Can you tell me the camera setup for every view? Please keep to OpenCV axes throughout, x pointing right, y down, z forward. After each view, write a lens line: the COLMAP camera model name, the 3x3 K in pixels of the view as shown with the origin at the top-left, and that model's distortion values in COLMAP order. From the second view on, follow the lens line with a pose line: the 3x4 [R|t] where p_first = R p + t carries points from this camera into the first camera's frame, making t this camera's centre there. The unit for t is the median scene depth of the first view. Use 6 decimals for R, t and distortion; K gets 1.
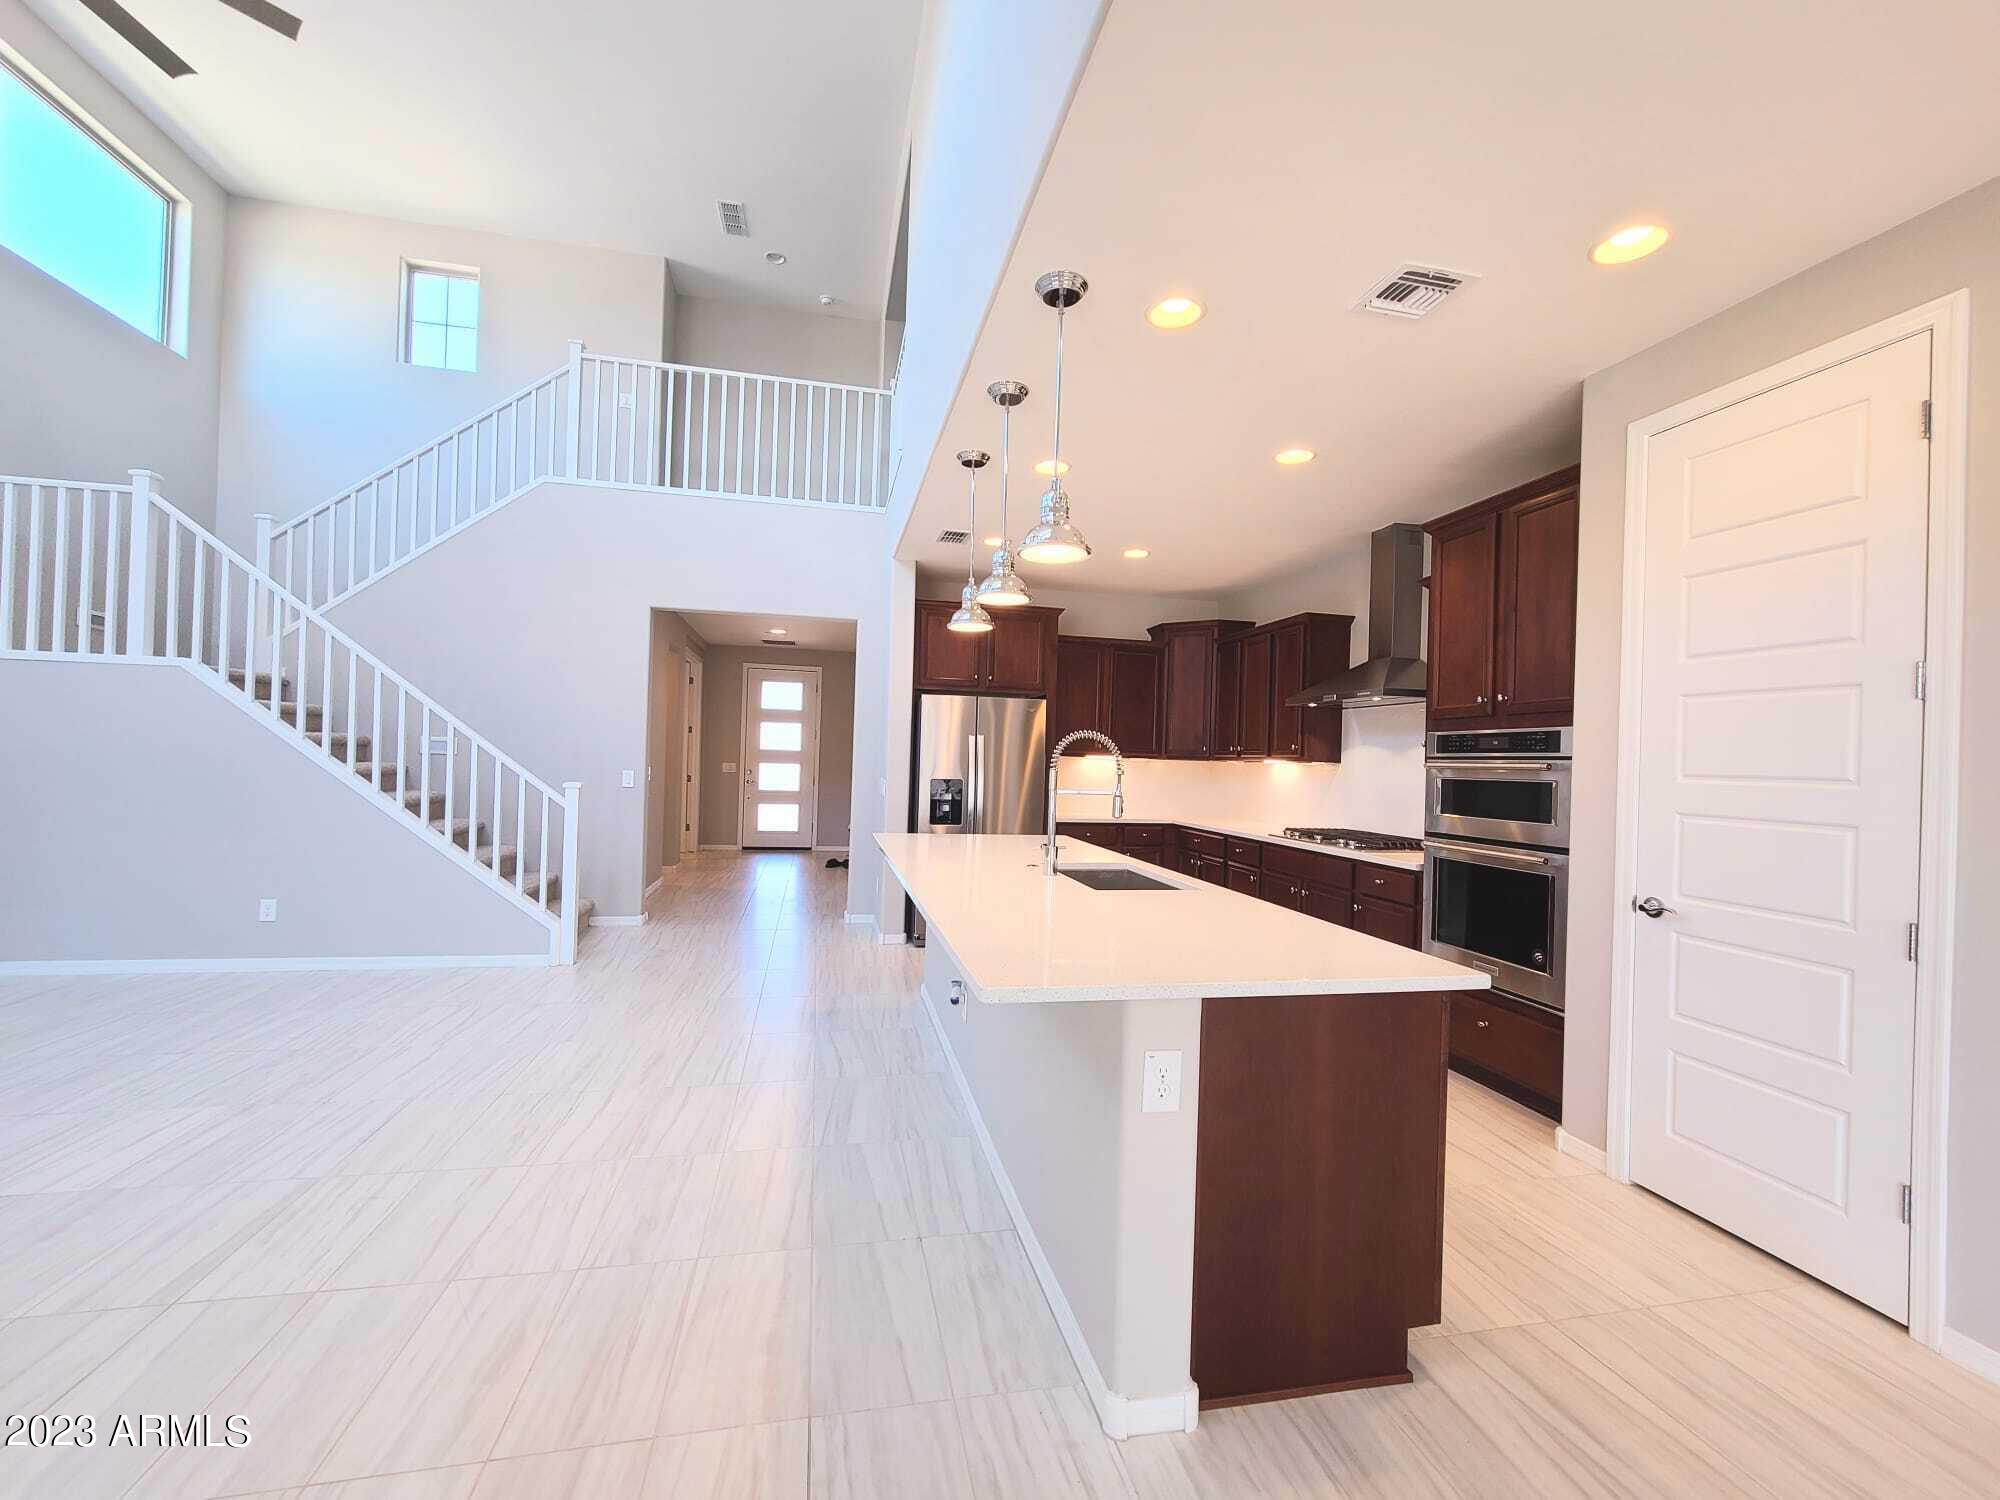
lens RADIAL K [[826.3, 0, 993.8], [0, 826.3, 758.7], [0, 0, 1]] dist [-0.002544, -0.000544]
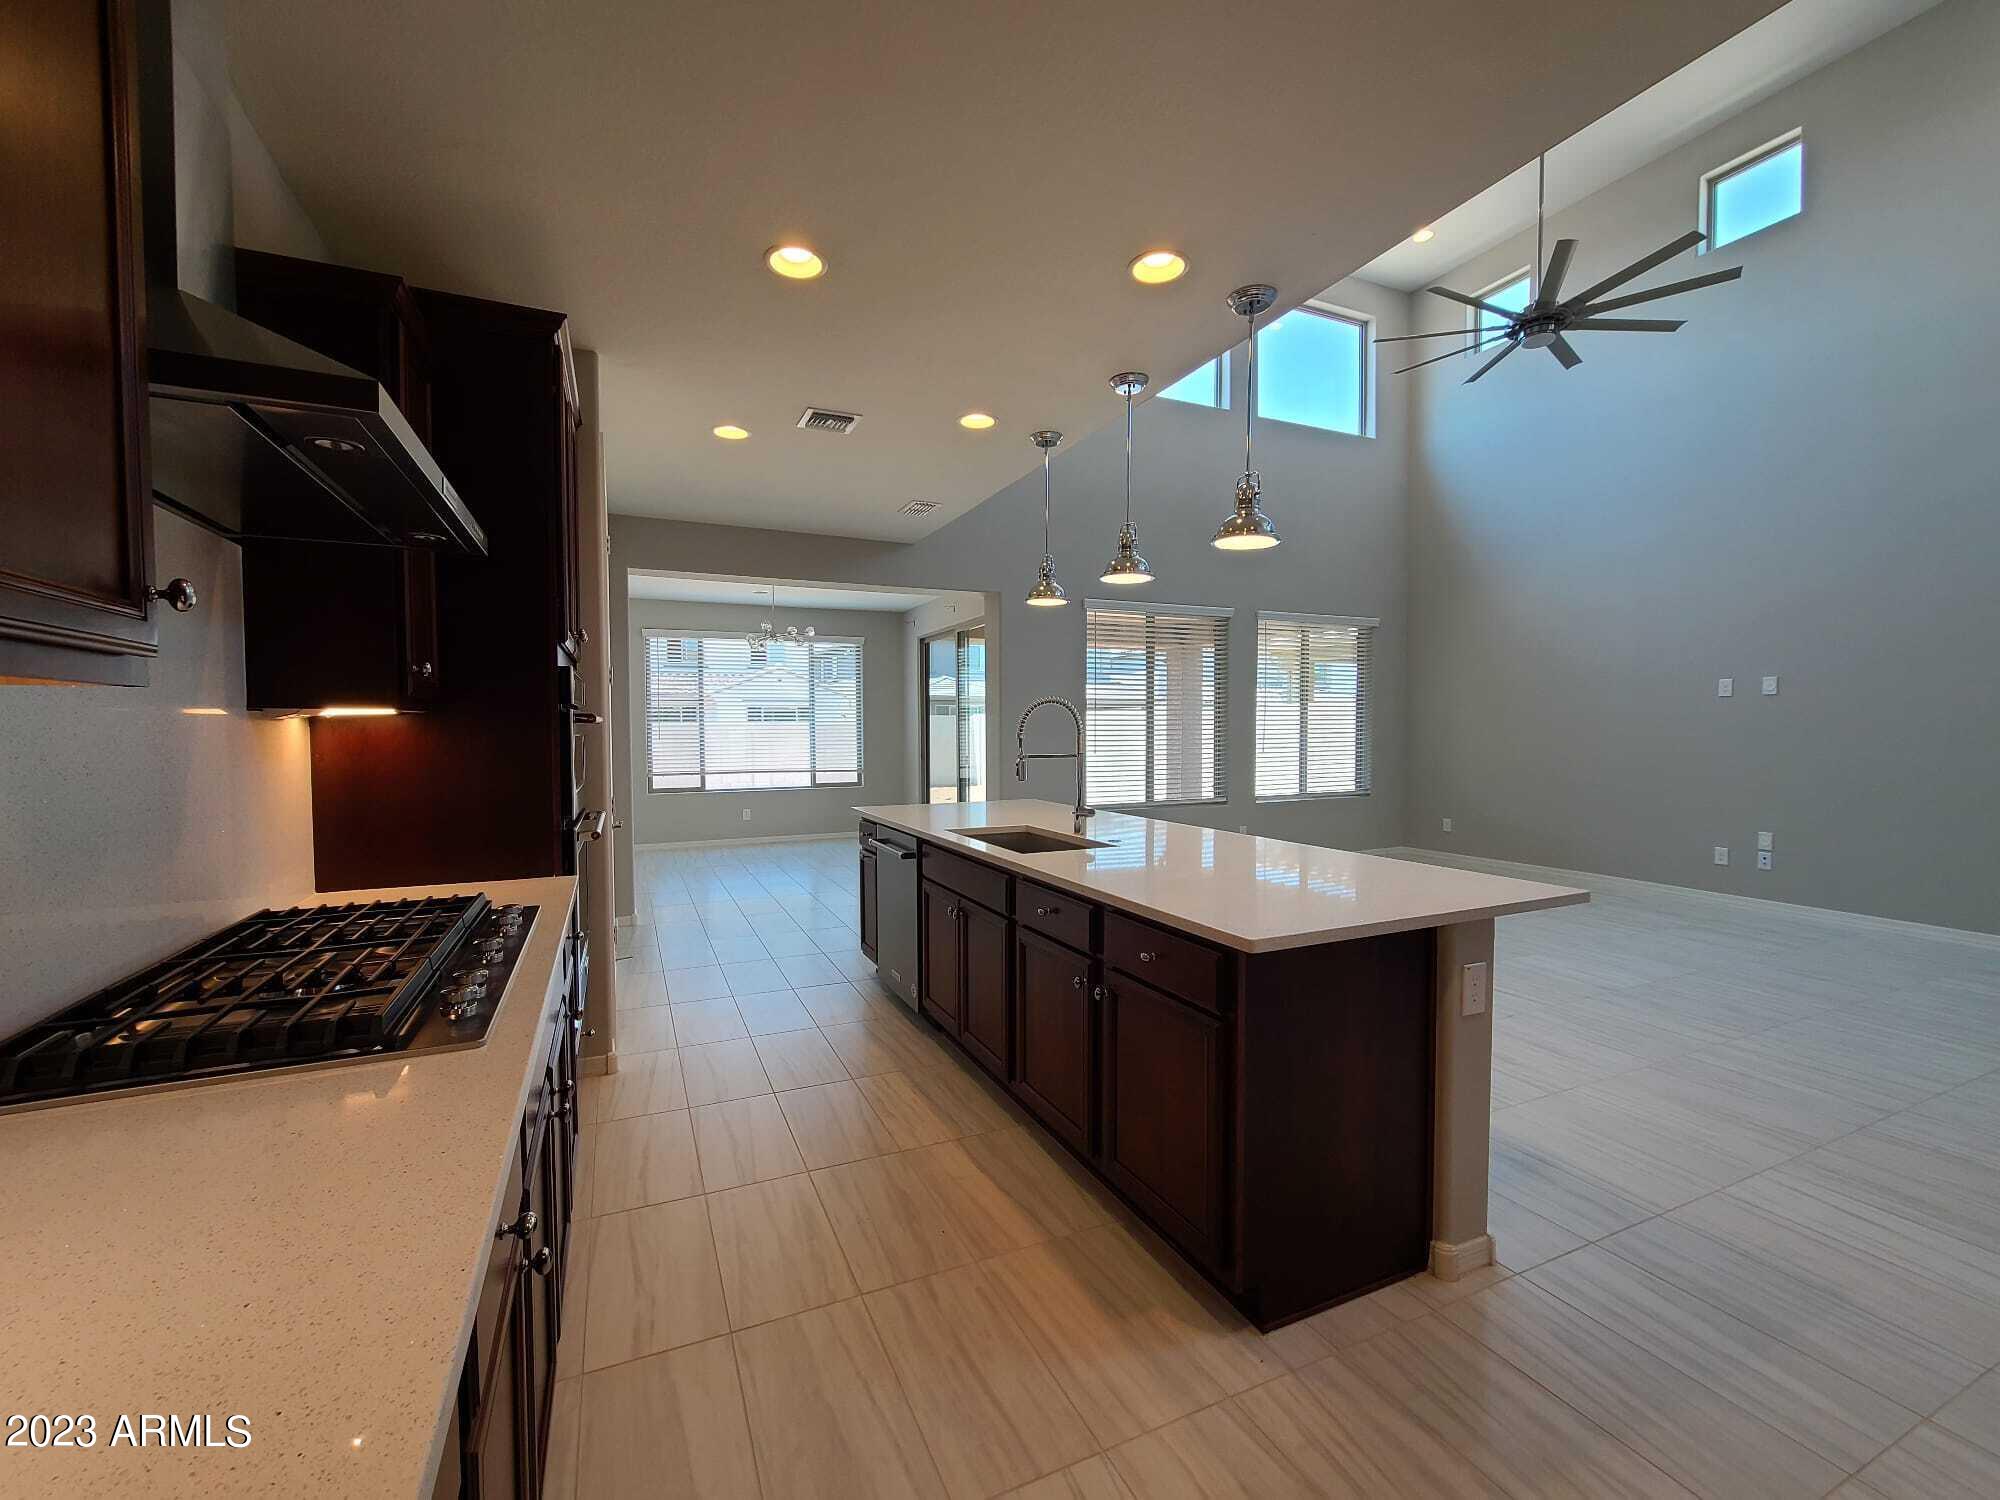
lens RADIAL K [[826.3, 0, 993.8], [0, 826.3, 758.7], [0, 0, 1]] dist [-0.002544, -0.000544]
pose [[-0.974329, -0.016431, -0.224528, 0.386871], [-0.023083, 0.999368, 0.027032, 0.015256], [0.223942, 0.031521, -0.974093, 1.866652]]
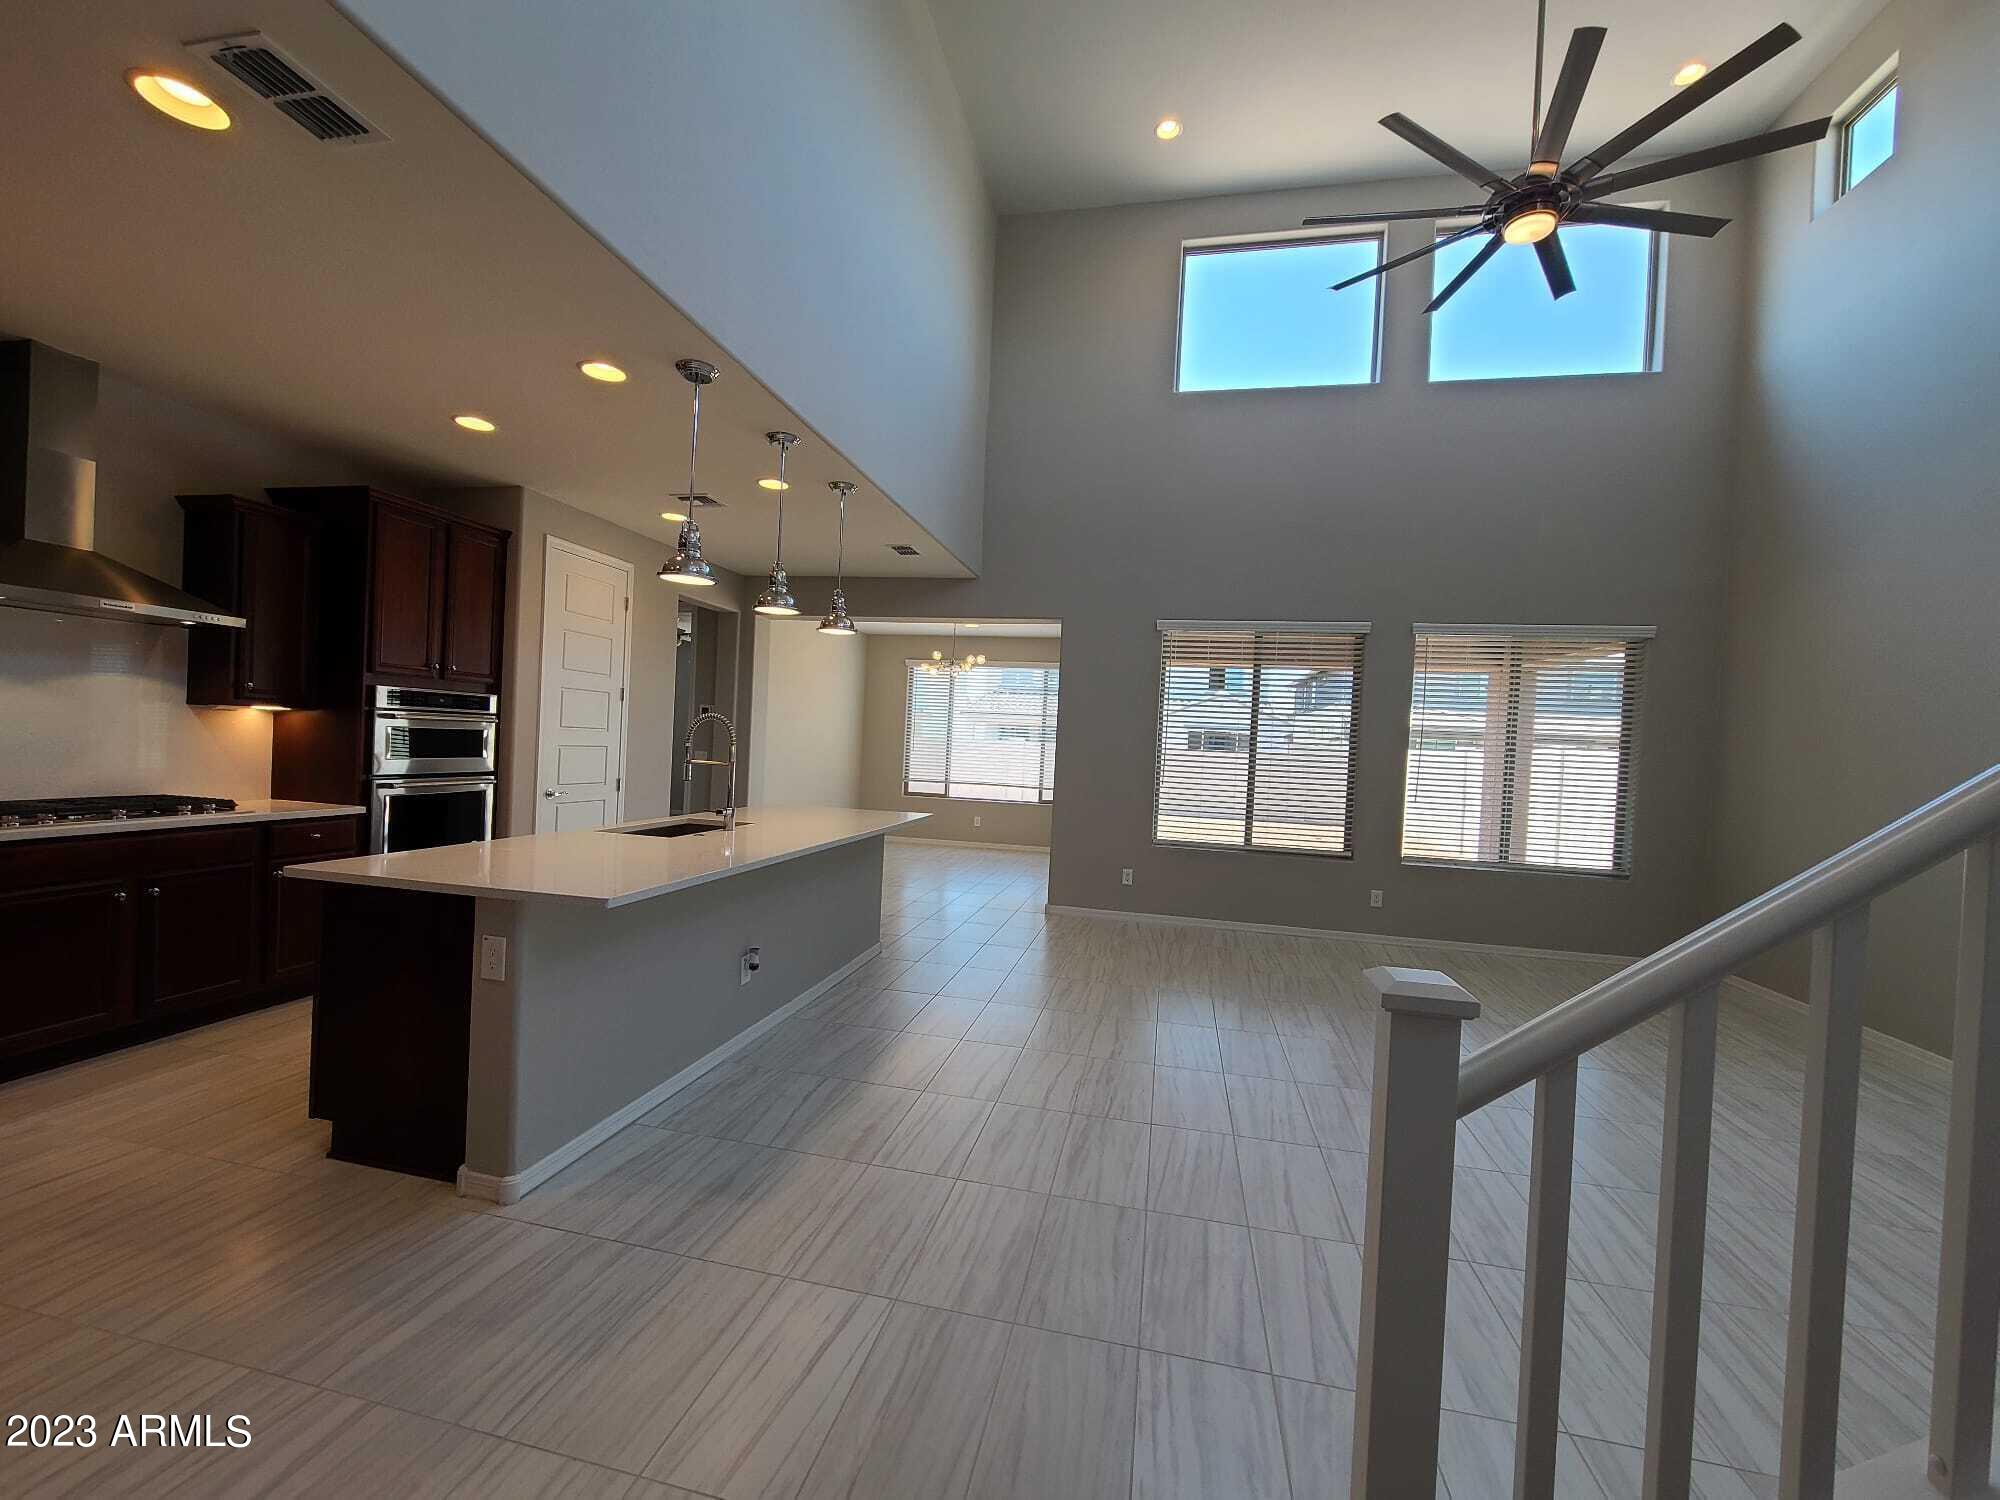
lens RADIAL K [[826.3, 0, 993.8], [0, 826.3, 758.7], [0, 0, 1]] dist [-0.002544, -0.000544]
pose [[-0.911246, -0.080544, 0.403909, -0.735978], [-0.076413, 0.996728, 0.026364, -0.028724], [-0.404711, -0.006840, -0.914419, 1.838031]]
